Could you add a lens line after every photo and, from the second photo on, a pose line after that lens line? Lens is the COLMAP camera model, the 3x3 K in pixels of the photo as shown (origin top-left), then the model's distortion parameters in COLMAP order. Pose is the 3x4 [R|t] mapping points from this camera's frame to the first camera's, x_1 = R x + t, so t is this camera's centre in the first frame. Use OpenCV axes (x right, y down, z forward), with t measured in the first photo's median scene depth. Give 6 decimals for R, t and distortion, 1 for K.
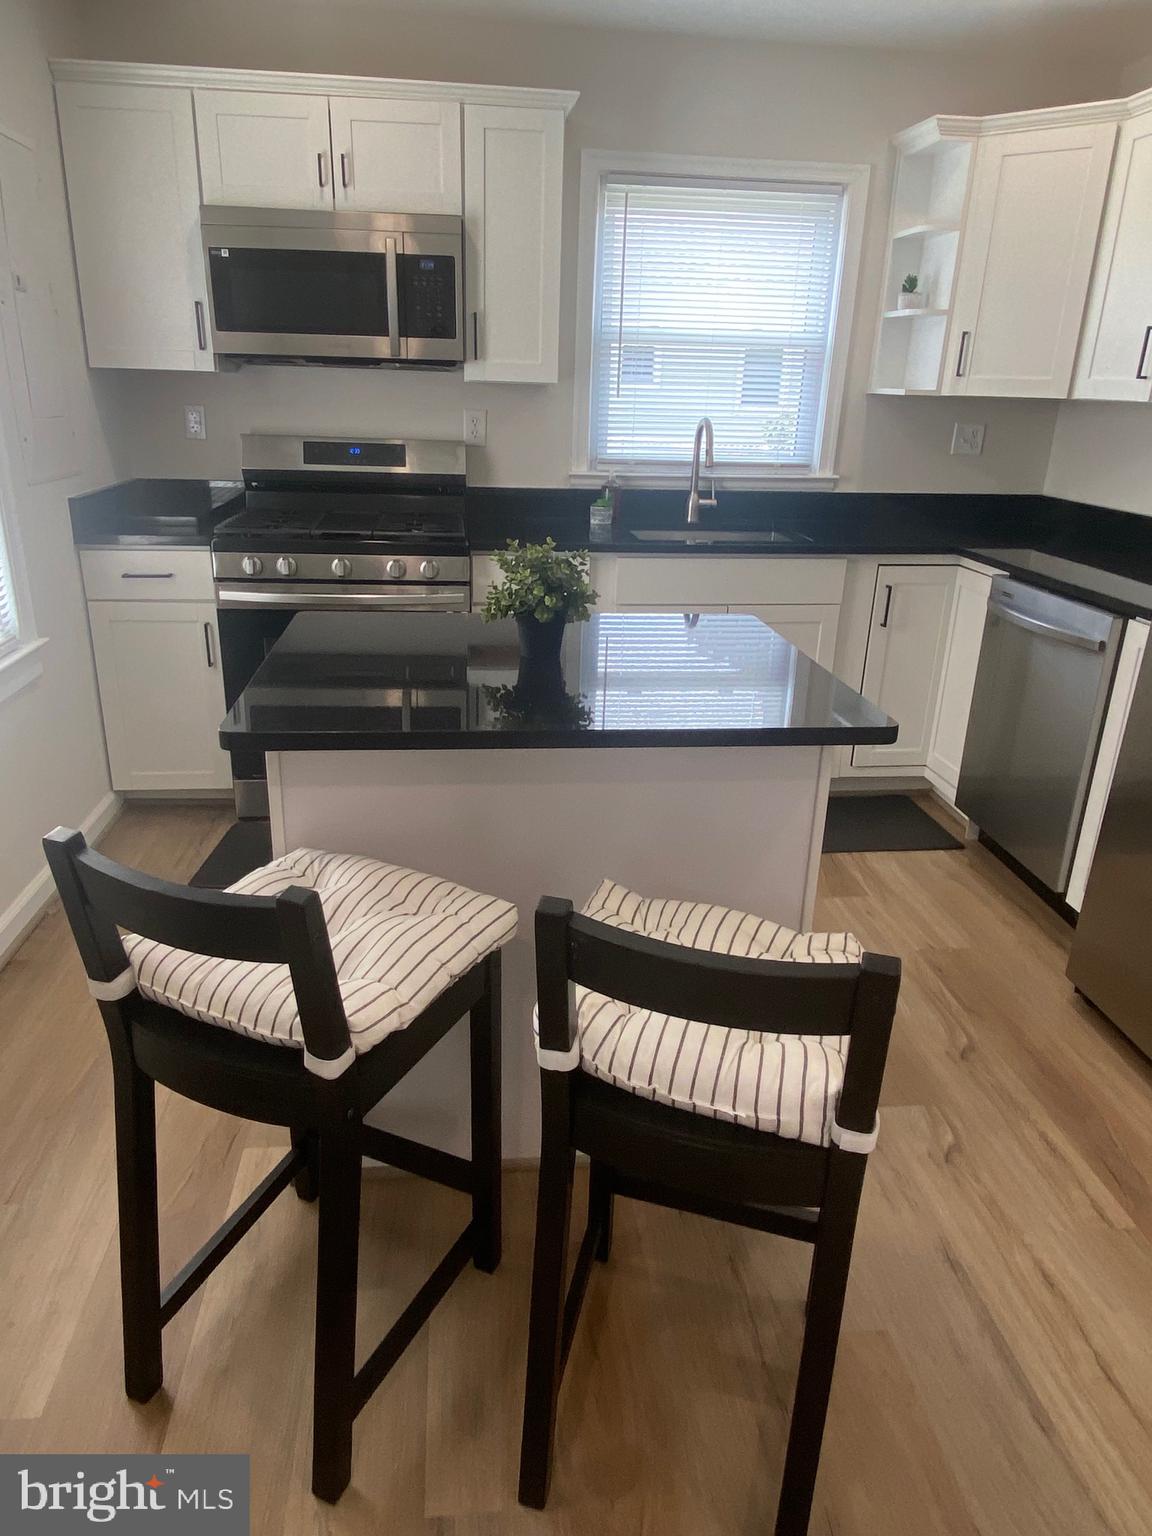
lens RADIAL K [[991.5, 0, 575.9], [0, 991.5, 748.5], [0, 0, 1]] dist [0.071413, -0.087323]
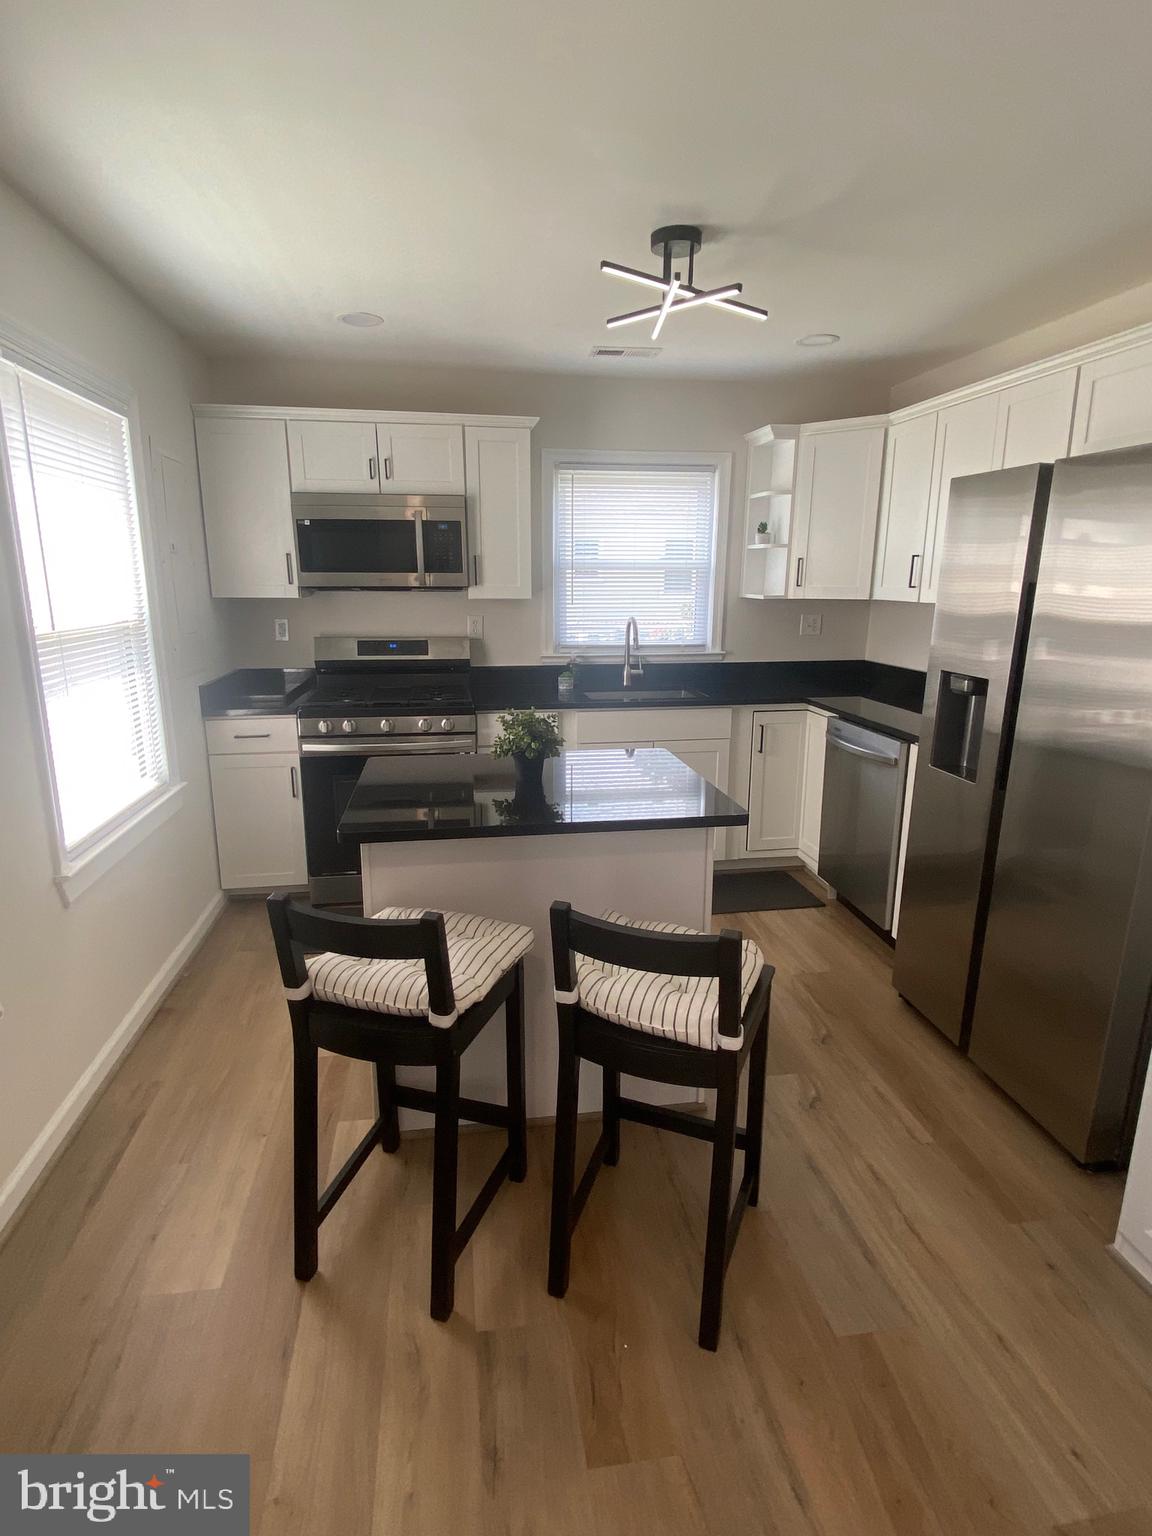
lens RADIAL K [[790.2, 0, 575.0], [0, 790.2, 763.4], [0, 0, 1]] dist [0.076699, -0.100114]
pose [[0.998425, -0.035531, 0.043419, -0.014198], [0.040023, 0.993410, -0.107402, 0.007343], [-0.039317, 0.108970, 0.993267, -0.148625]]
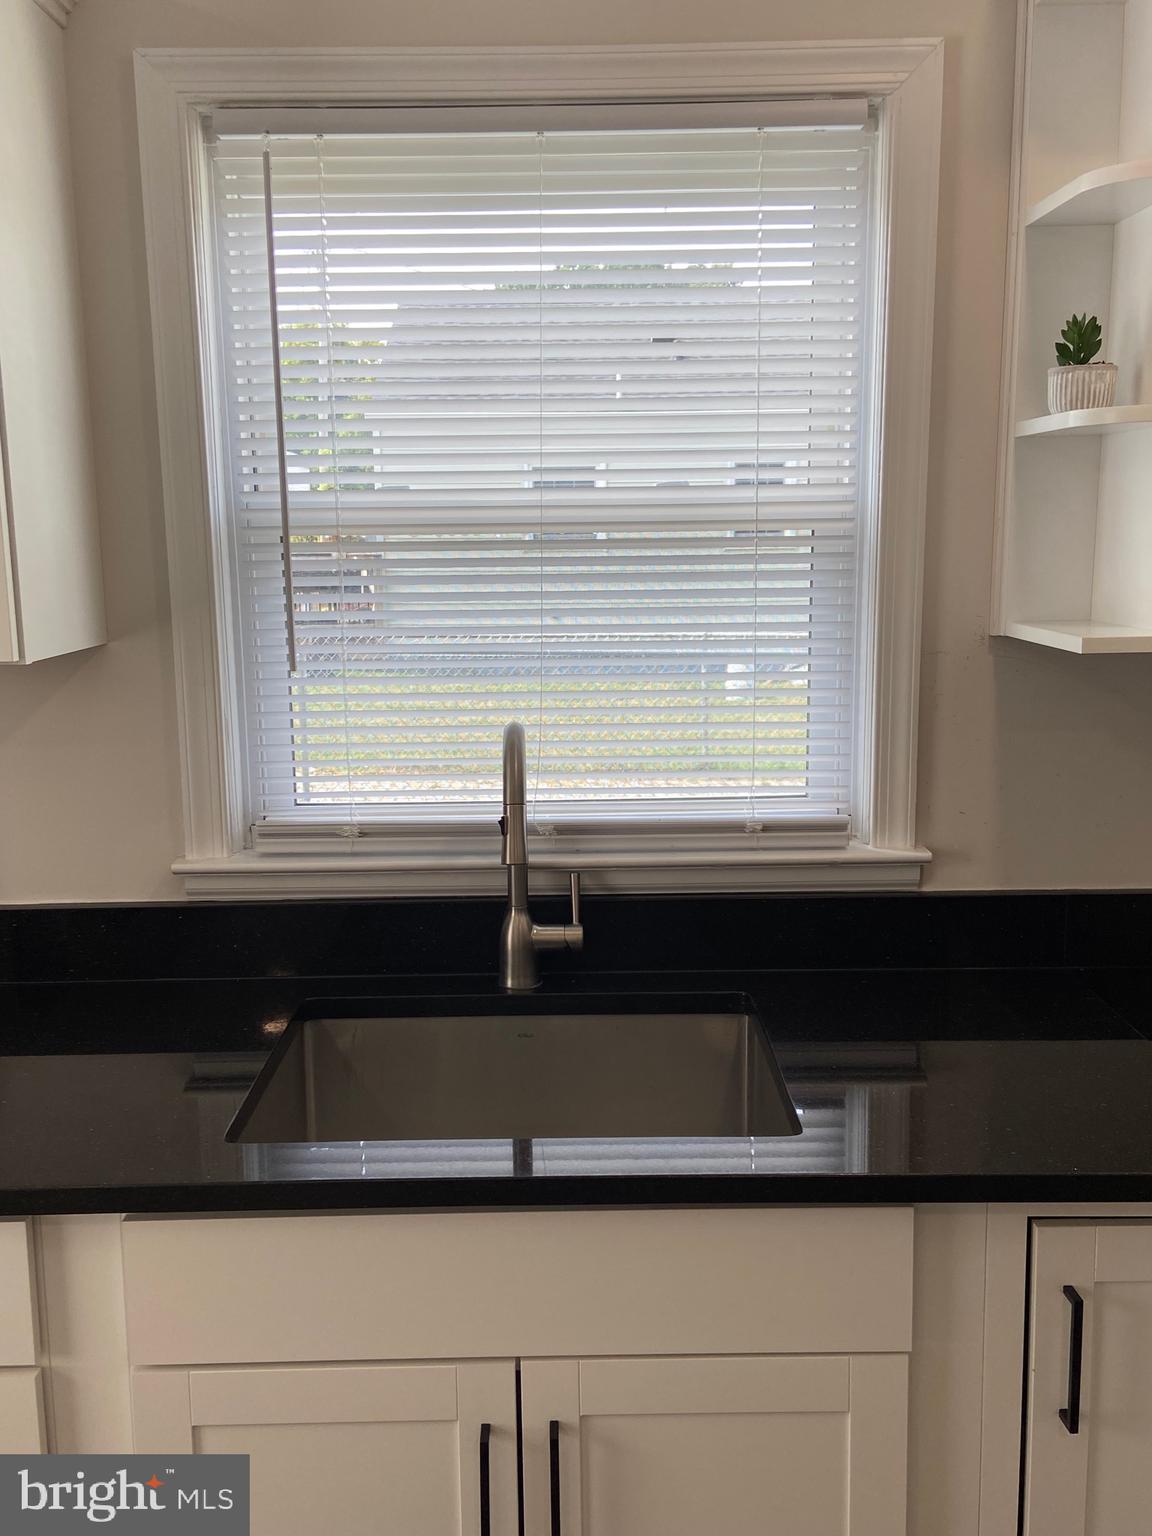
lens RADIAL K [[1435.0, 0, 567.8], [0, 1435.0, 767.8], [0, 0, 1]] dist [0.184249, -0.320016]
pose [[0.994022, -0.023821, -0.106553, 0.221817], [0.003186, 0.981822, -0.189779, -0.237762], [0.109137, 0.188305, 0.976028, 0.549856]]
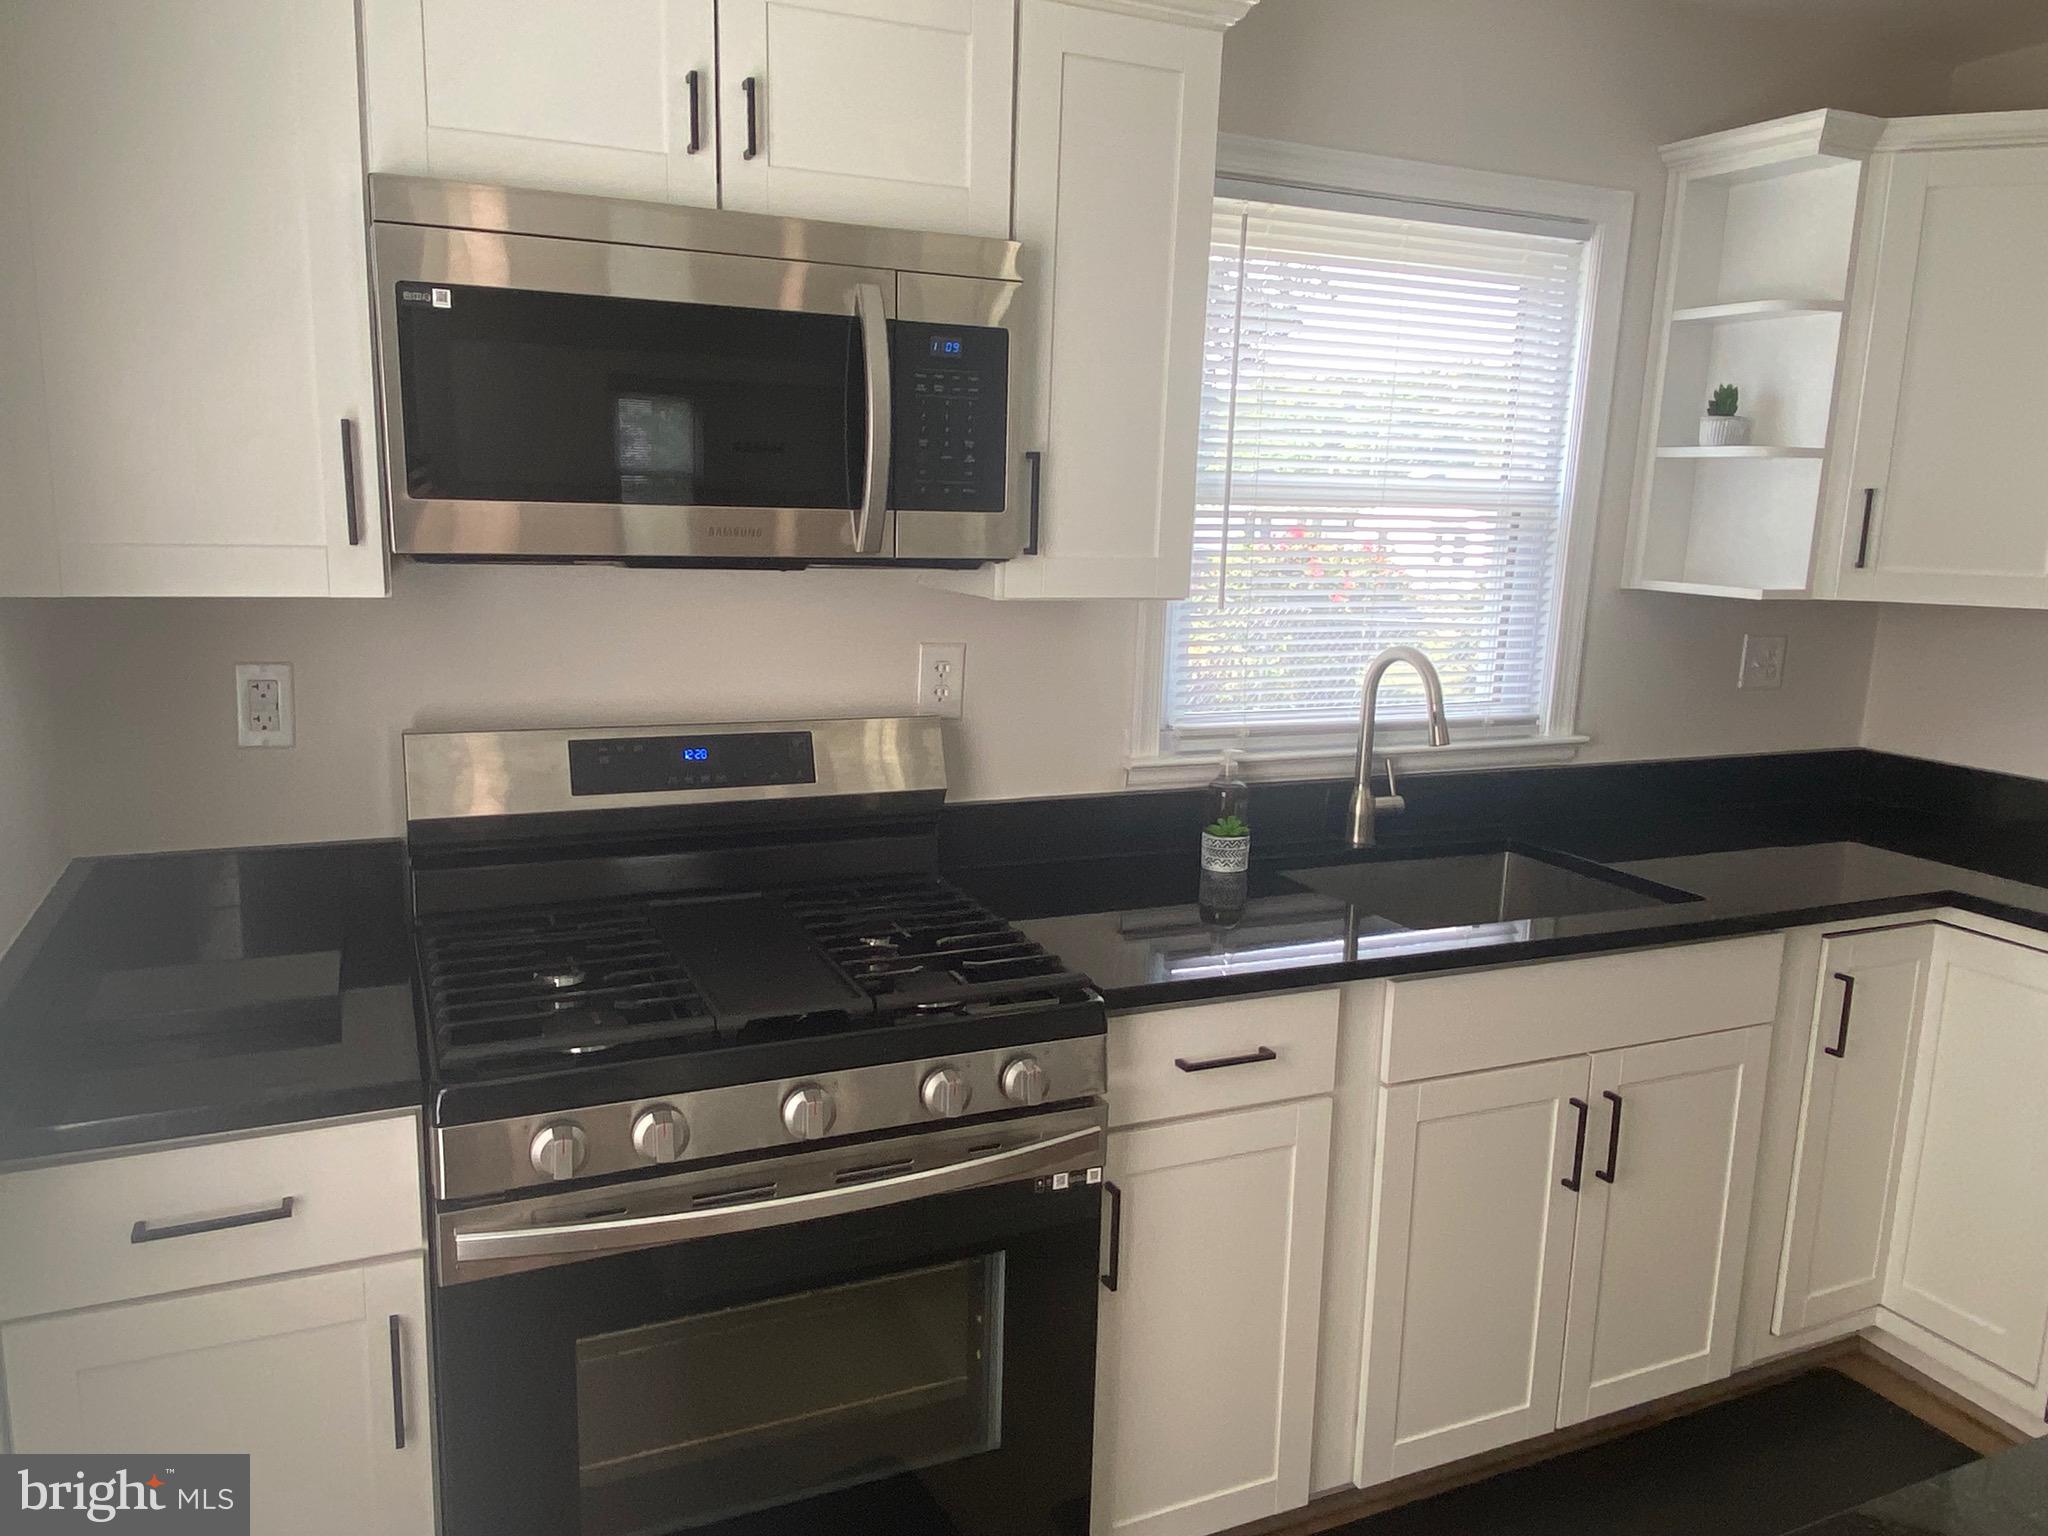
lens RADIAL K [[1430.2, 0, 1024.0], [0, 1430.2, 768.0], [0, 0, 1]] dist [0.102518, -0.141576]
pose [[0.950093, -0.057702, 0.306584, -0.297773], [0.104455, 0.984860, -0.138344, -0.211445], [-0.293960, 0.163464, 0.941736, 0.431278]]
